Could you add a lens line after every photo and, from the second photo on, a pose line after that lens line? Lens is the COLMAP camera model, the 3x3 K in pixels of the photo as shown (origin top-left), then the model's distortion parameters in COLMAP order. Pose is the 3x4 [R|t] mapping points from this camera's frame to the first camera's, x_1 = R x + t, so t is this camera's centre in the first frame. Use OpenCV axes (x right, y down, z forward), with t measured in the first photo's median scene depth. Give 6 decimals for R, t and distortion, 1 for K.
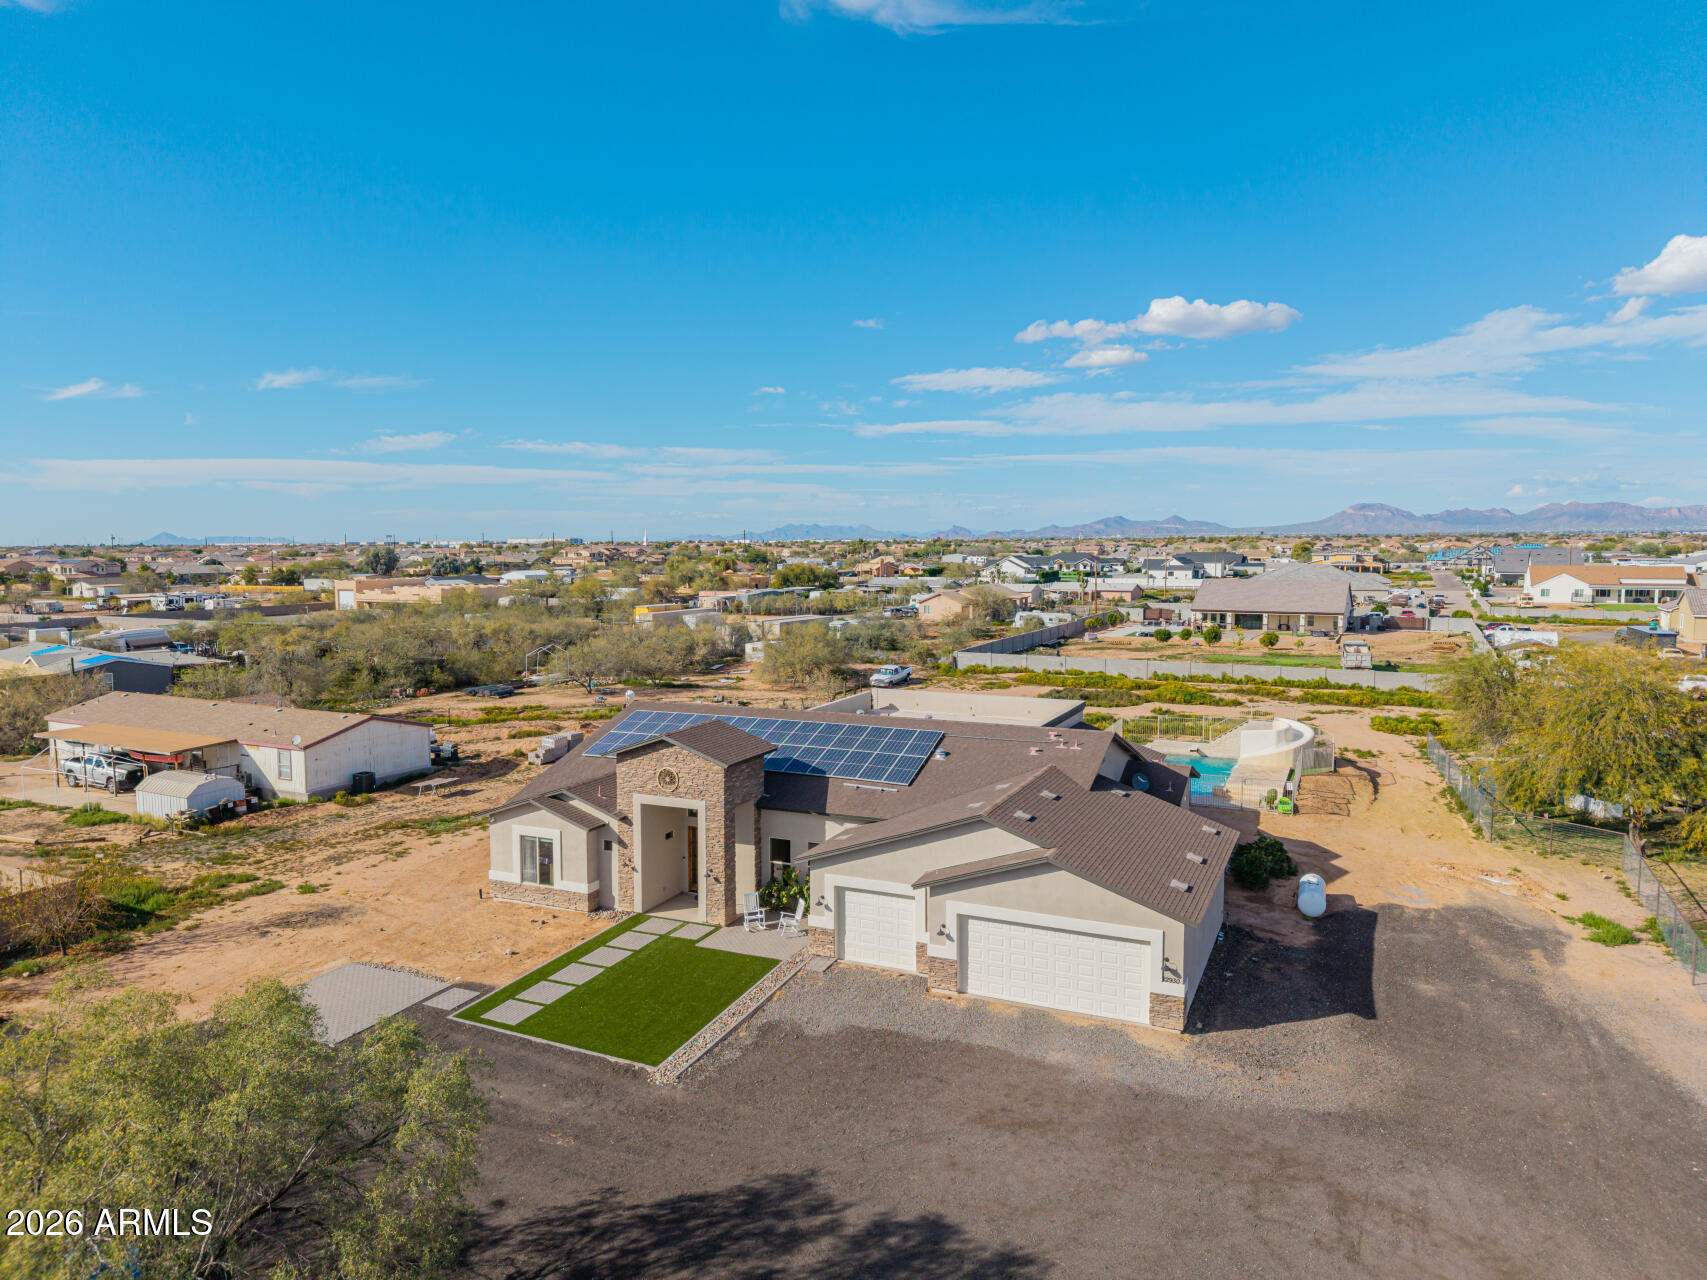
lens RADIAL K [[1137.0, 0, 849.8], [0, 1137.0, 645.9], [0, 0, 1]] dist [0.027002, -0.025332]
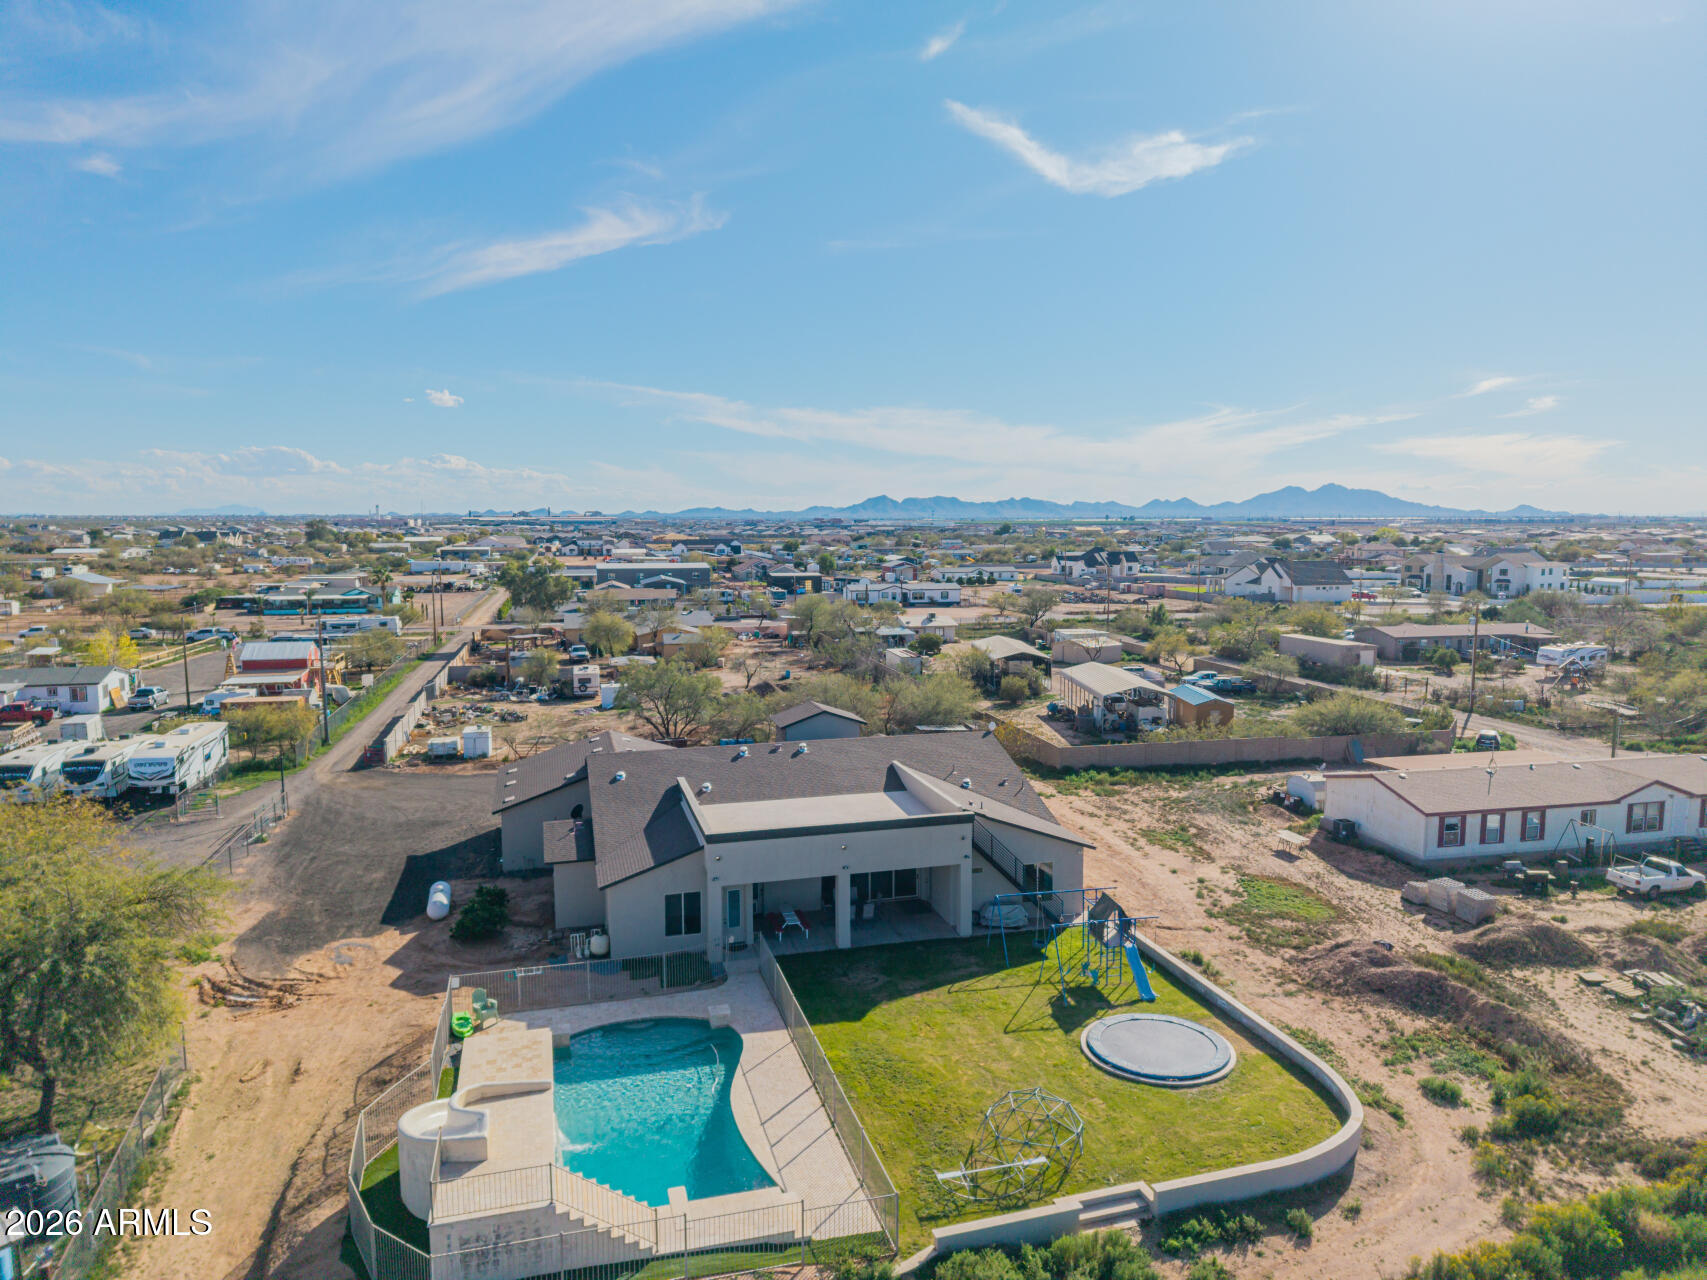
lens RADIAL K [[1137.0, 0, 855.0], [0, 1137.0, 619.6], [0, 0, 1]] dist [0.027002, -0.025332]
pose [[-0.769212, 0.062371, -0.635943, 0.866929], [-0.055637, 0.984908, 0.163893, -0.328458], [0.636567, 0.161450, -0.754133, 2.276833]]
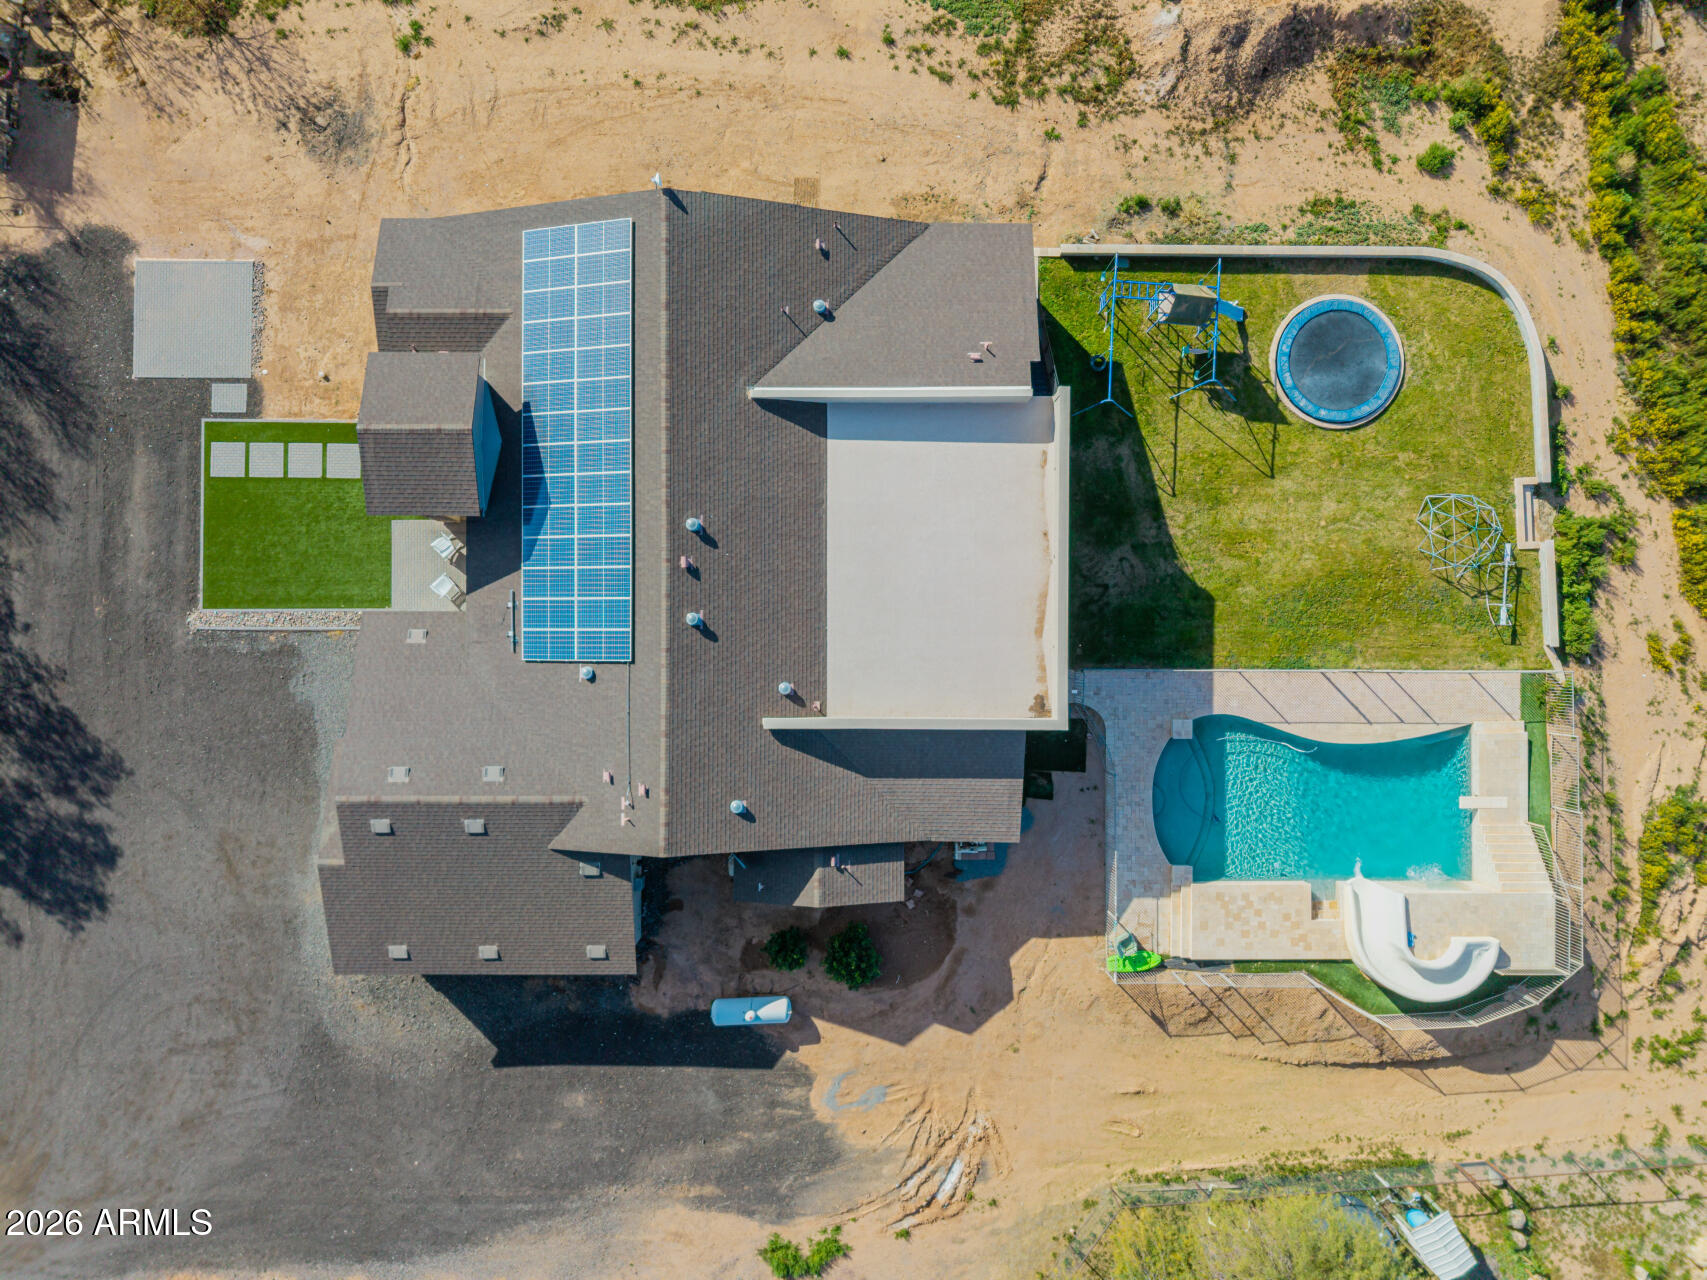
lens RADIAL K [[1137.0, 0, 843.0], [0, 1137.0, 649.4], [0, 0, 1]] dist [0.027002, -0.025332]
pose [[0.409629, 0.912233, 0.005984, 0.146332], [-0.097697, 0.037346, 0.994515, -0.839819], [0.907006, -0.407967, 0.104420, 1.145597]]
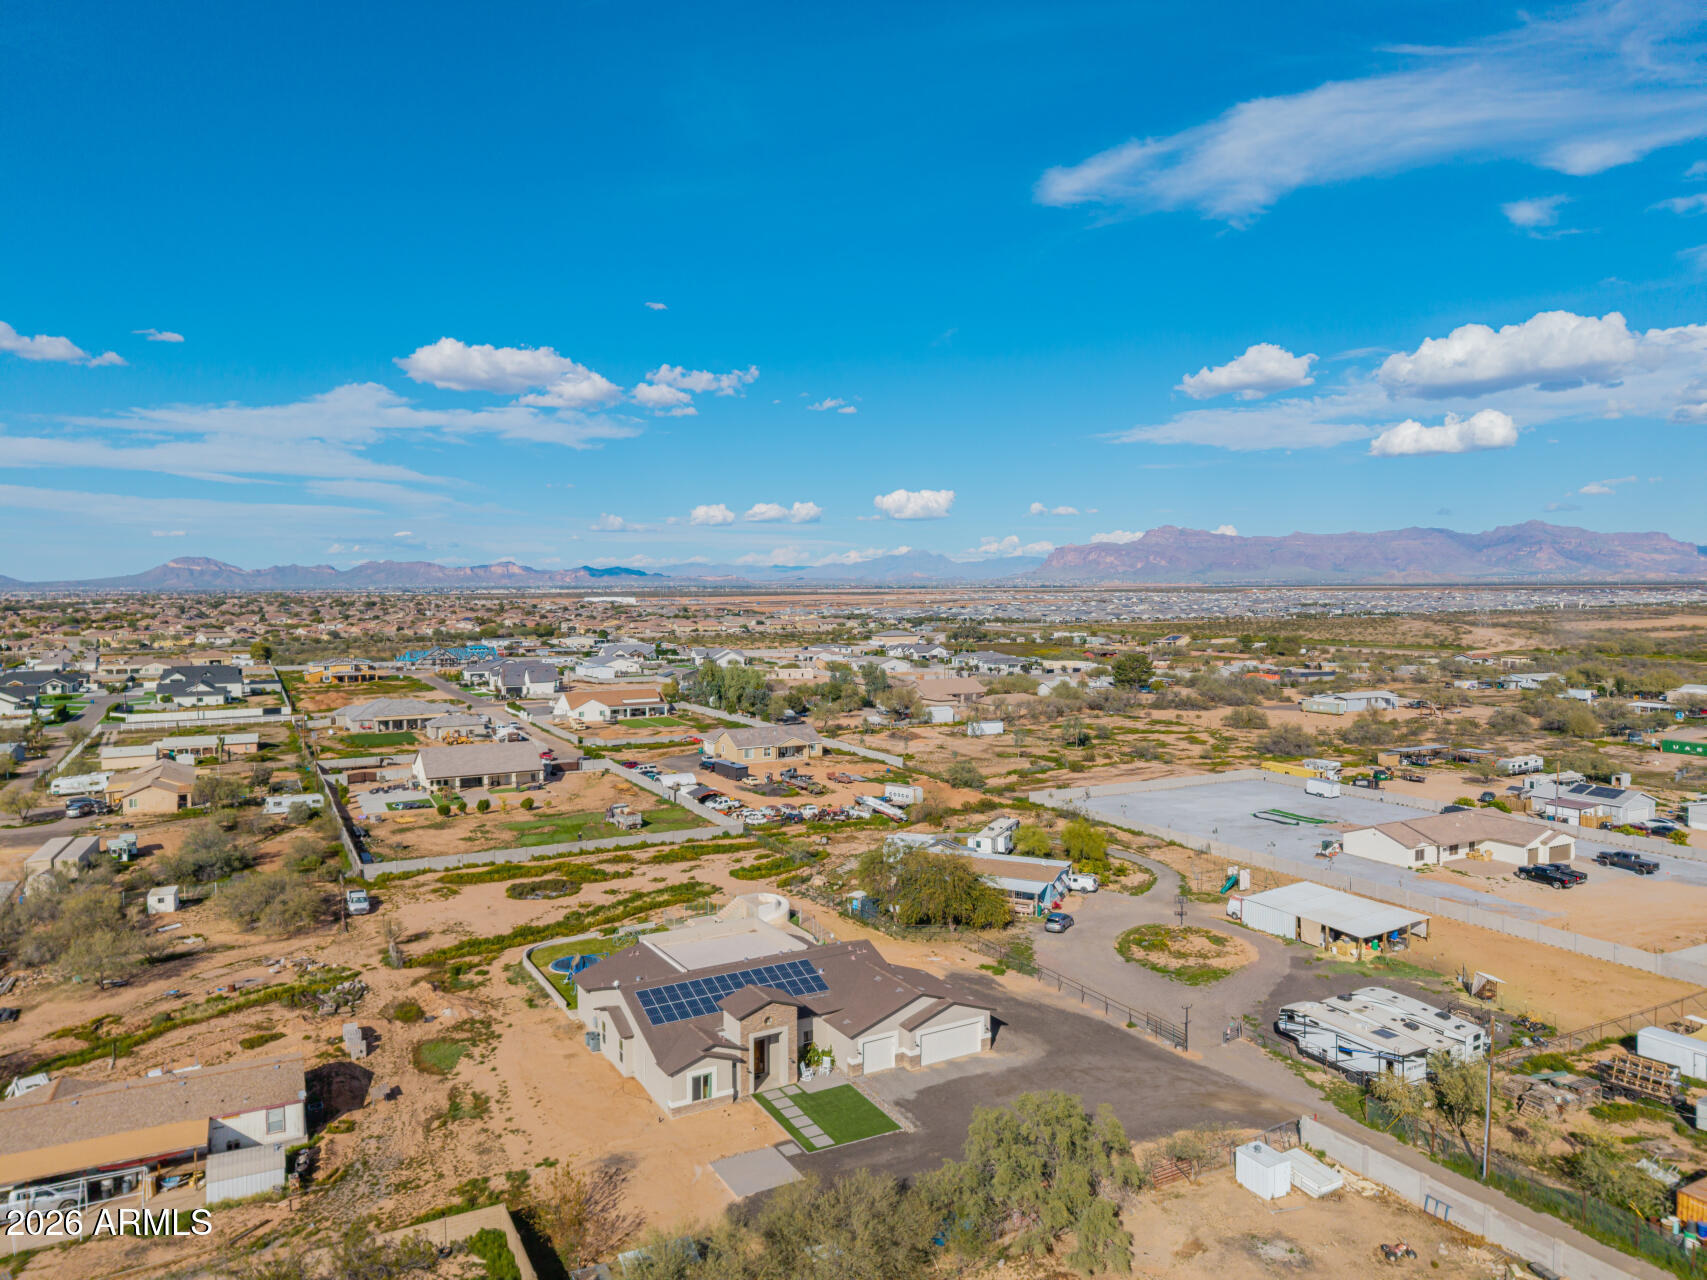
lens RADIAL K [[1137.0, 0, 854.6], [0, 1137.0, 676.4], [0, 0, 1]] dist [0.027002, -0.025332]
pose [[0.582325, -0.061432, 0.810632, -1.642052], [0.077404, 0.996800, 0.019936, -0.511734], [-0.809263, 0.051137, 0.585217, -0.334995]]
